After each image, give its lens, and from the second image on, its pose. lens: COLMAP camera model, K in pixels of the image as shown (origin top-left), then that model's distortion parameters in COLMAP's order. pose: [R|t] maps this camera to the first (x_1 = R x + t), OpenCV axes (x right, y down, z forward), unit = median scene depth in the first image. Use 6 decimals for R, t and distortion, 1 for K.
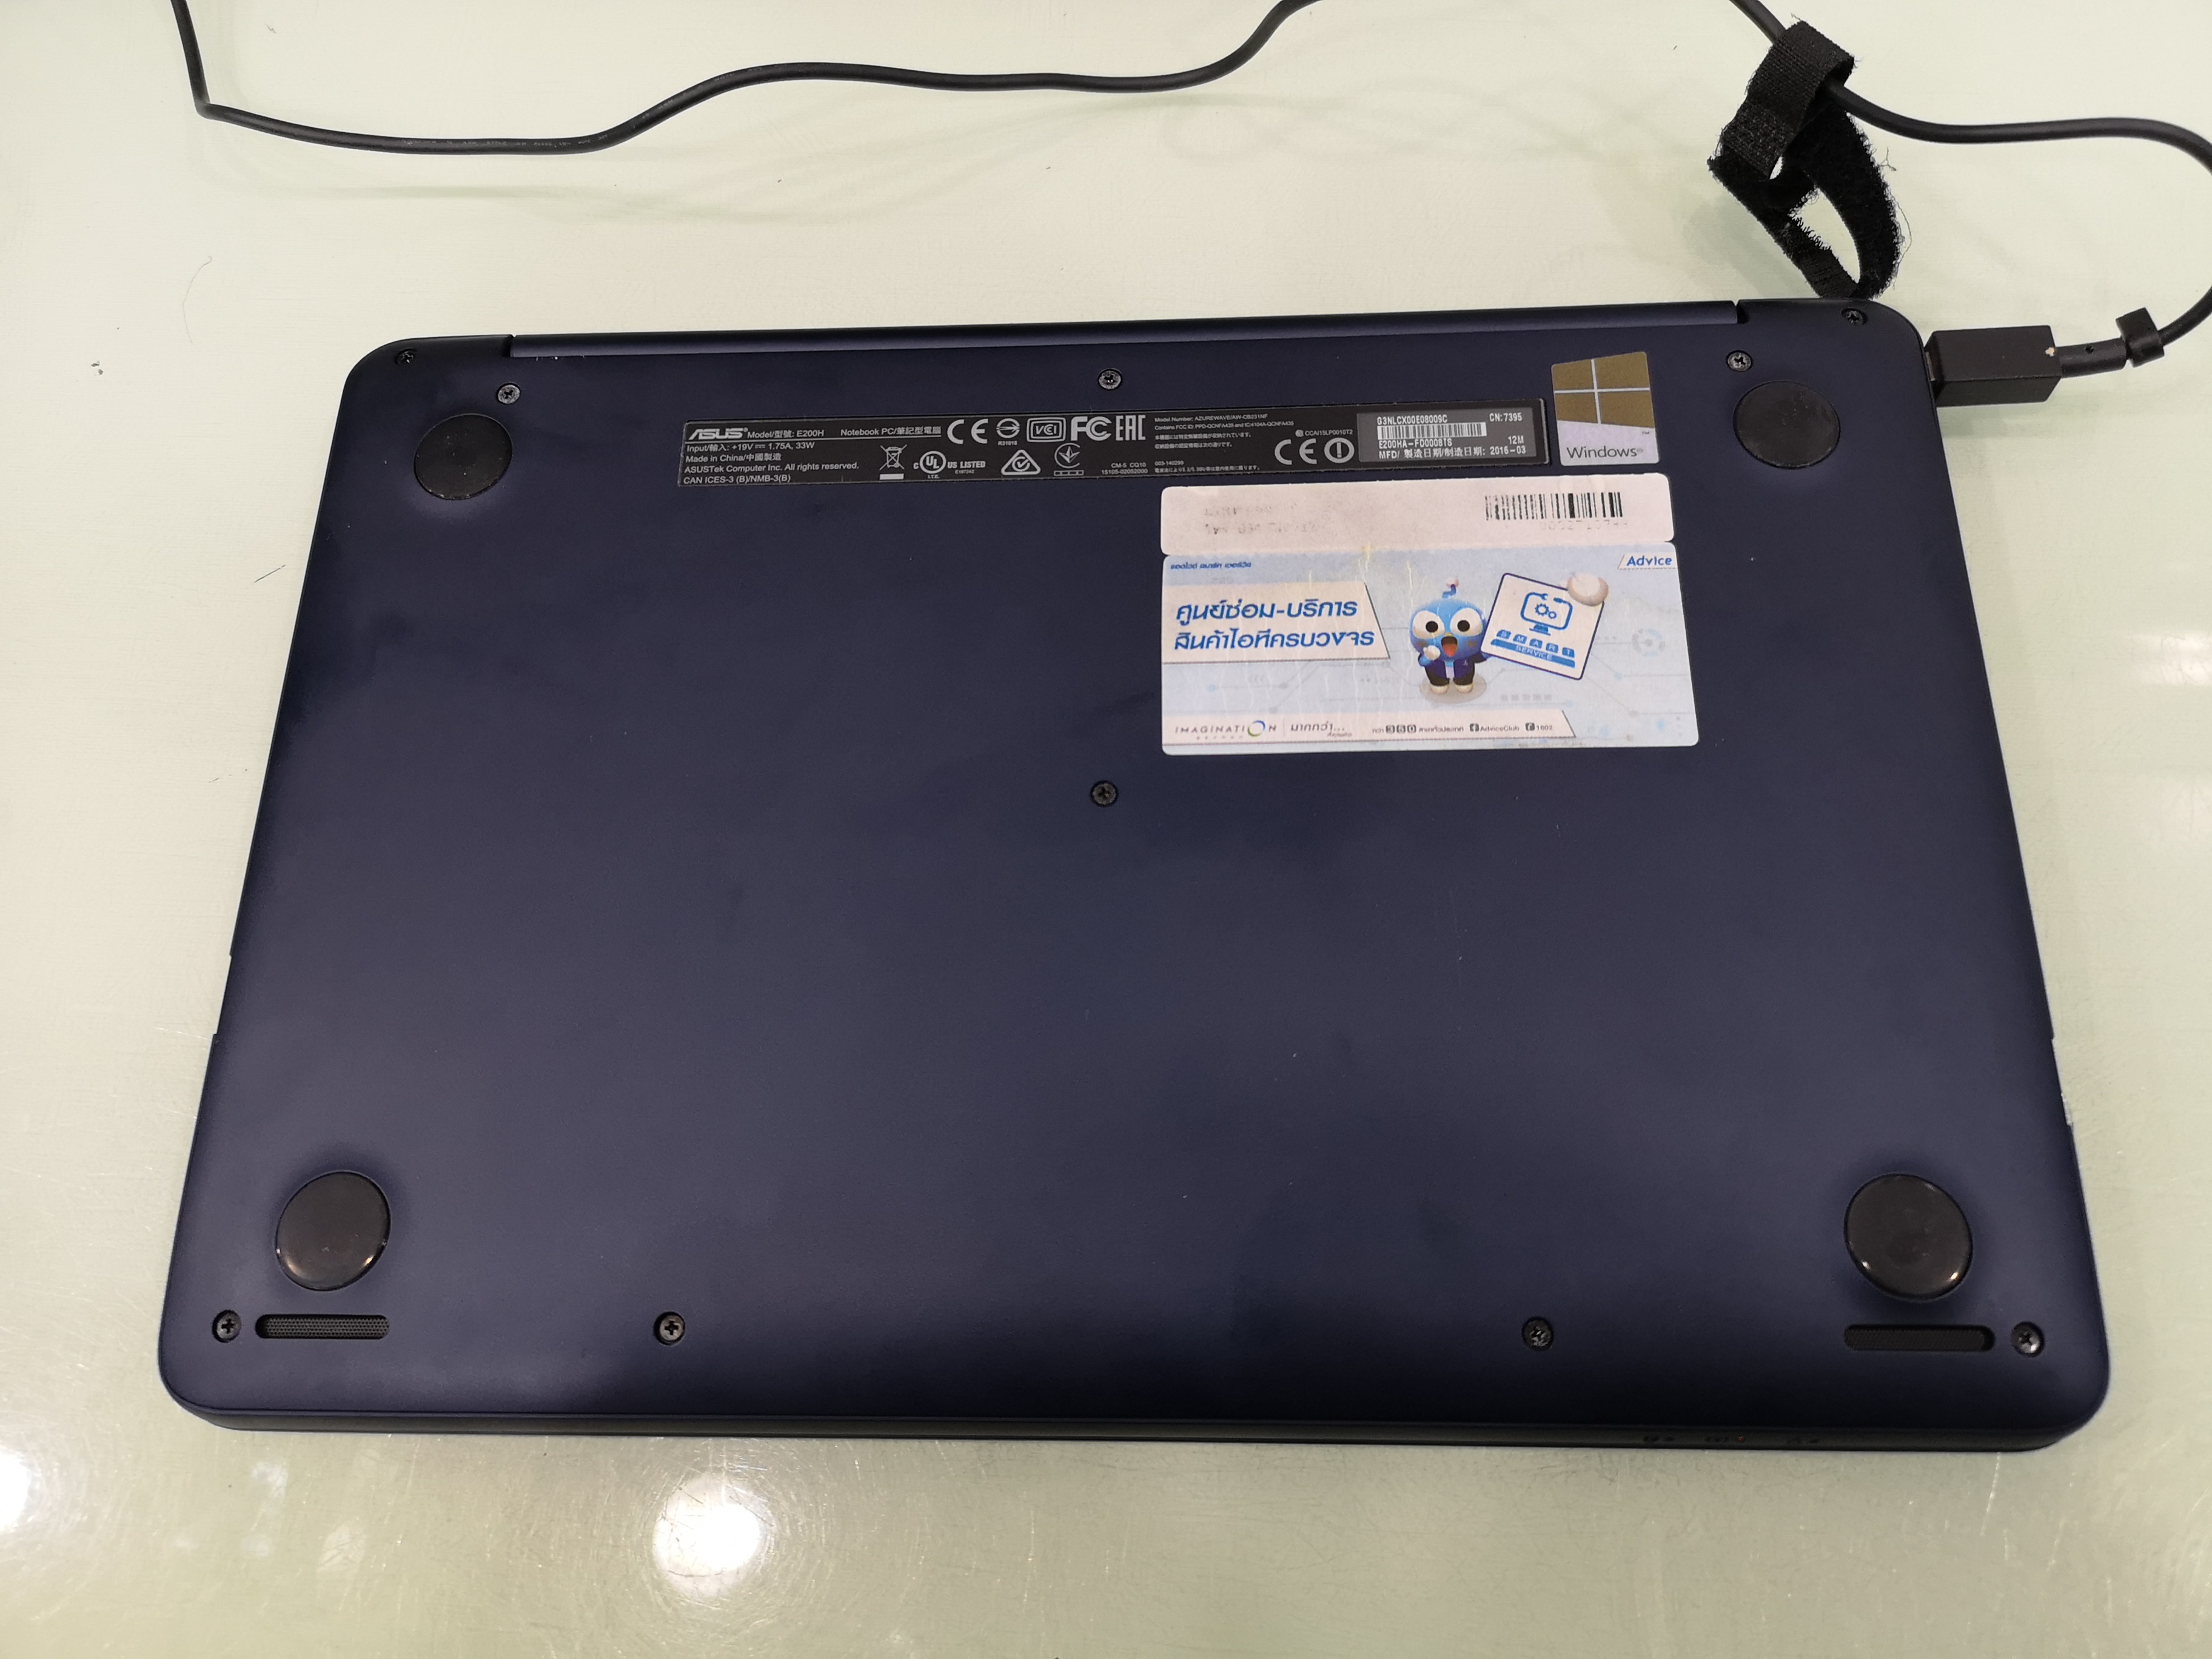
lens RADIAL K [[1712.3, 0, 1106.0], [0, 1712.3, 829.5], [0, 0, 1]] dist [-0.009953, -0.071117]
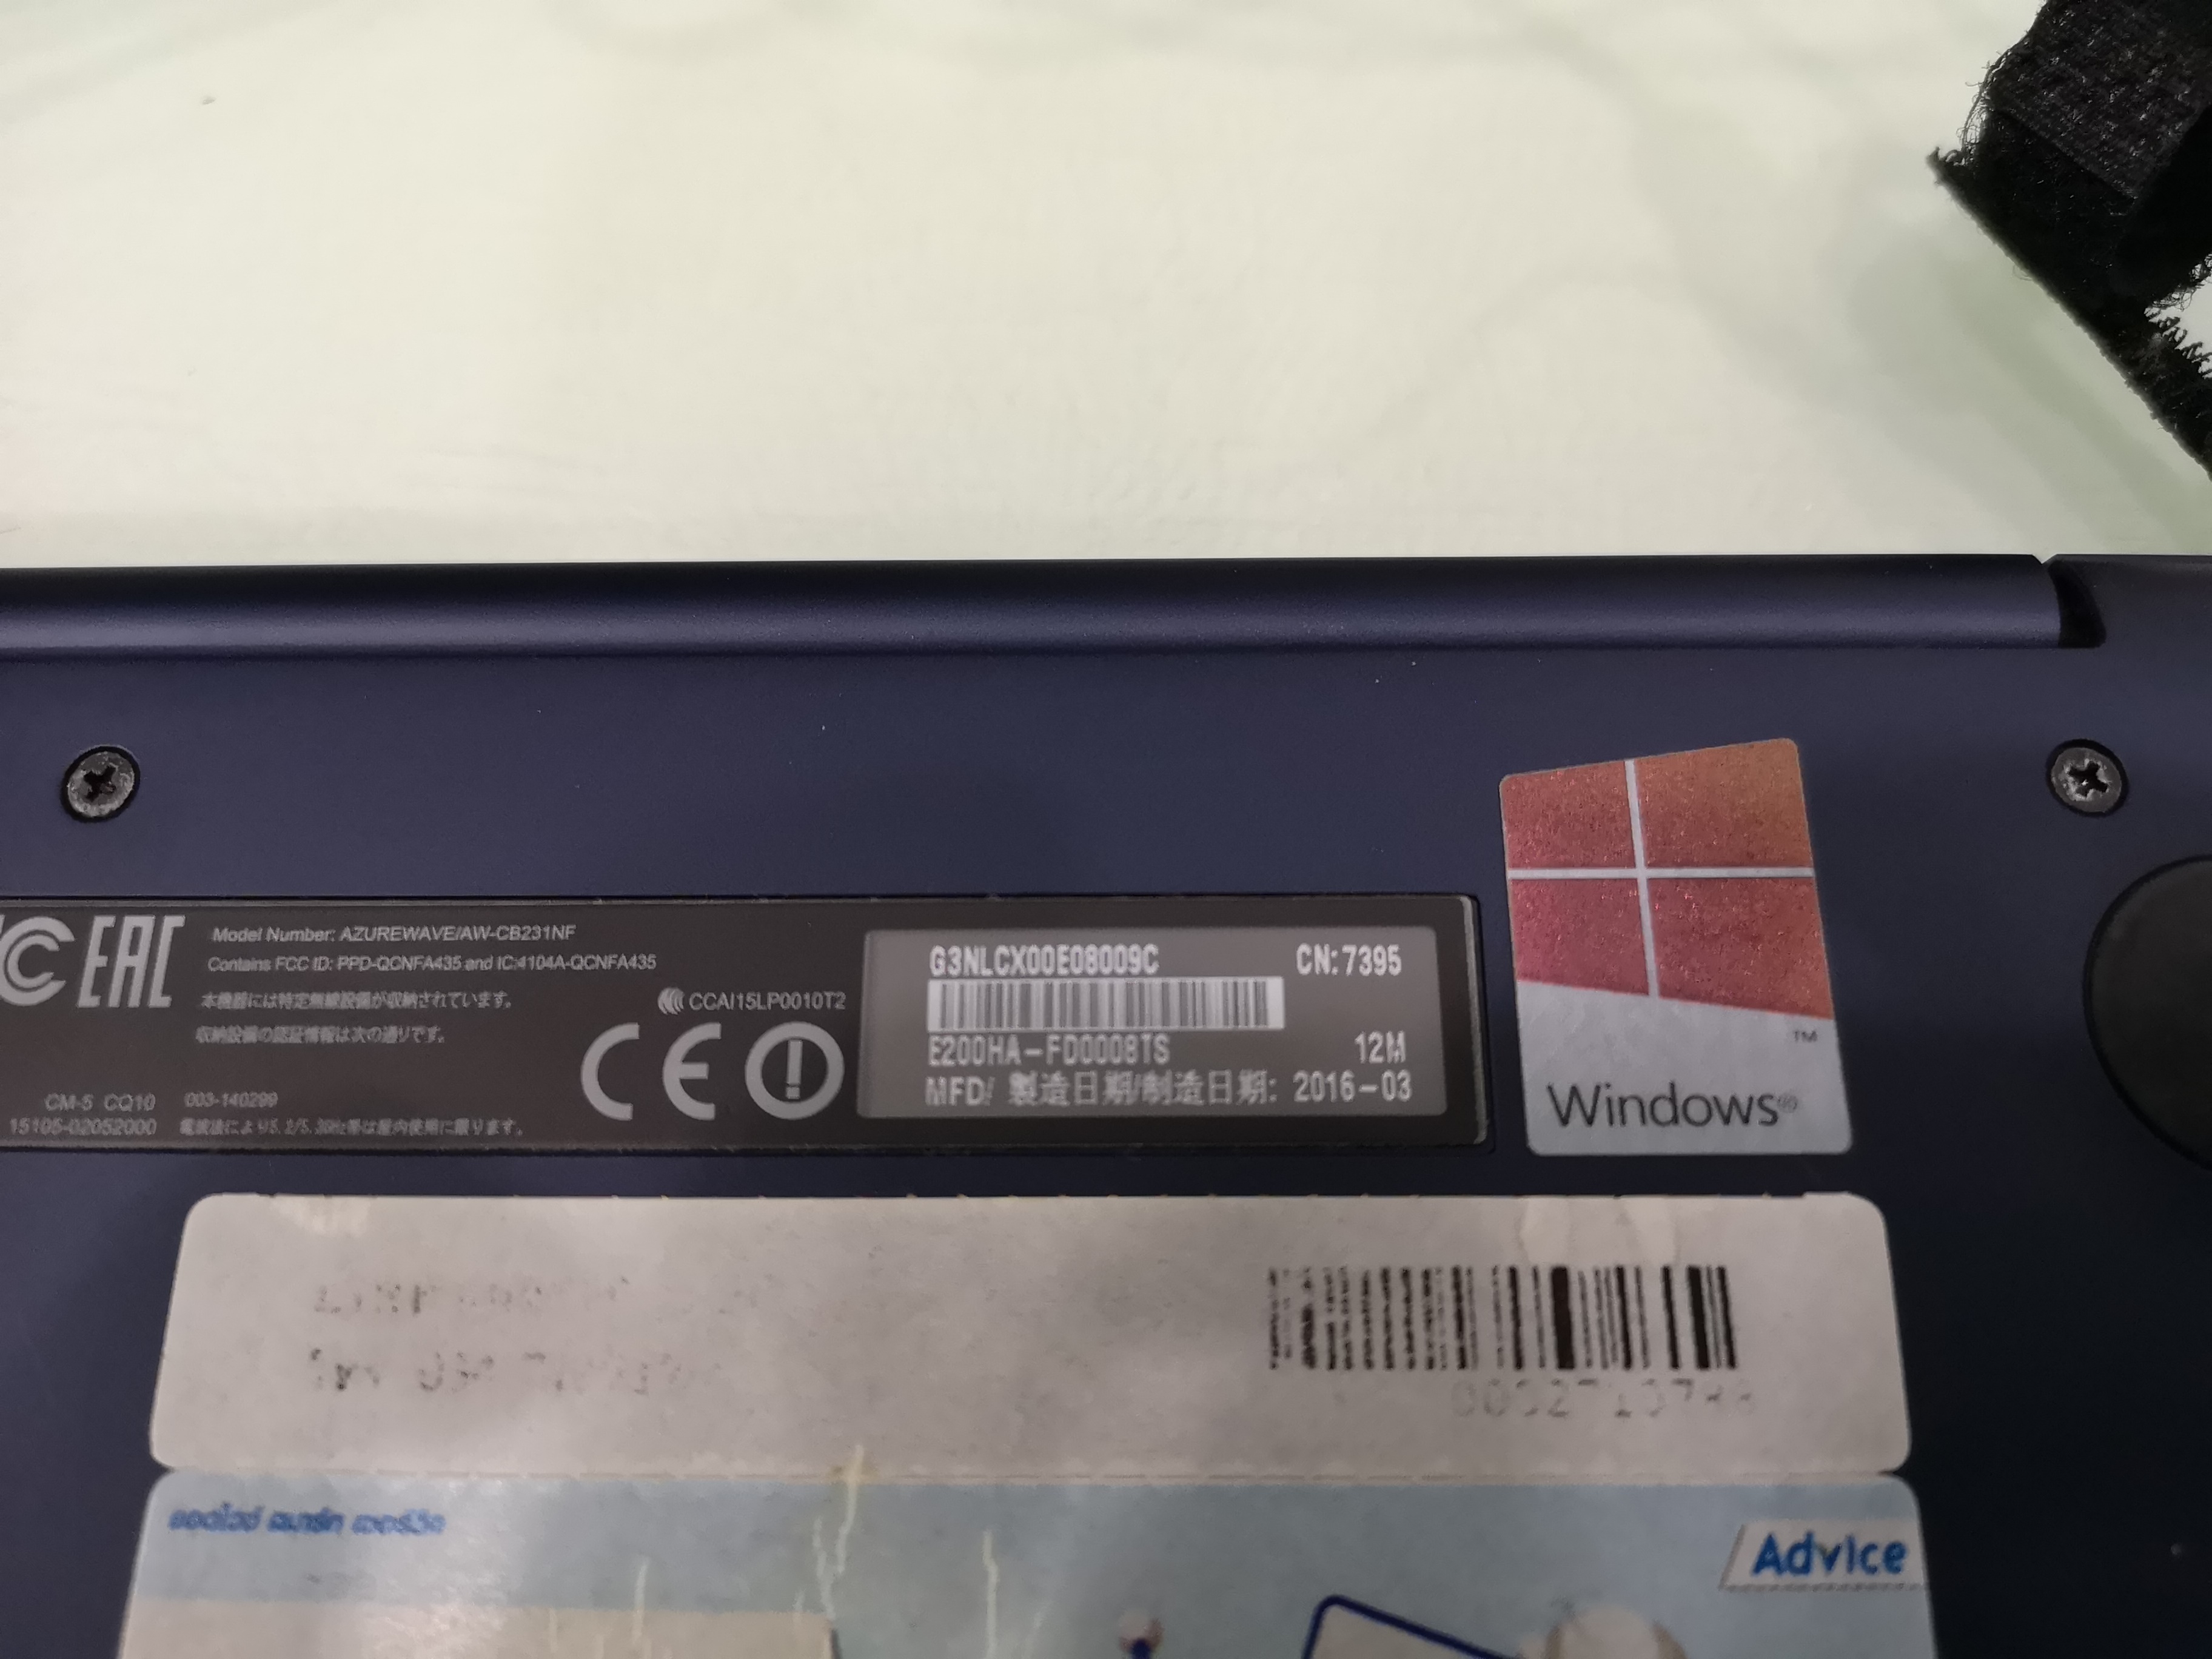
lens RADIAL K [[1712.3, 0, 1106.0], [0, 1712.3, 829.5], [0, 0, 1]] dist [-0.009953, -0.071117]
pose [[0.998214, 0.009774, 0.058939, 0.173473], [-0.011106, 0.999689, 0.022315, -0.272281], [-0.058703, -0.022929, 0.998012, 0.702442]]
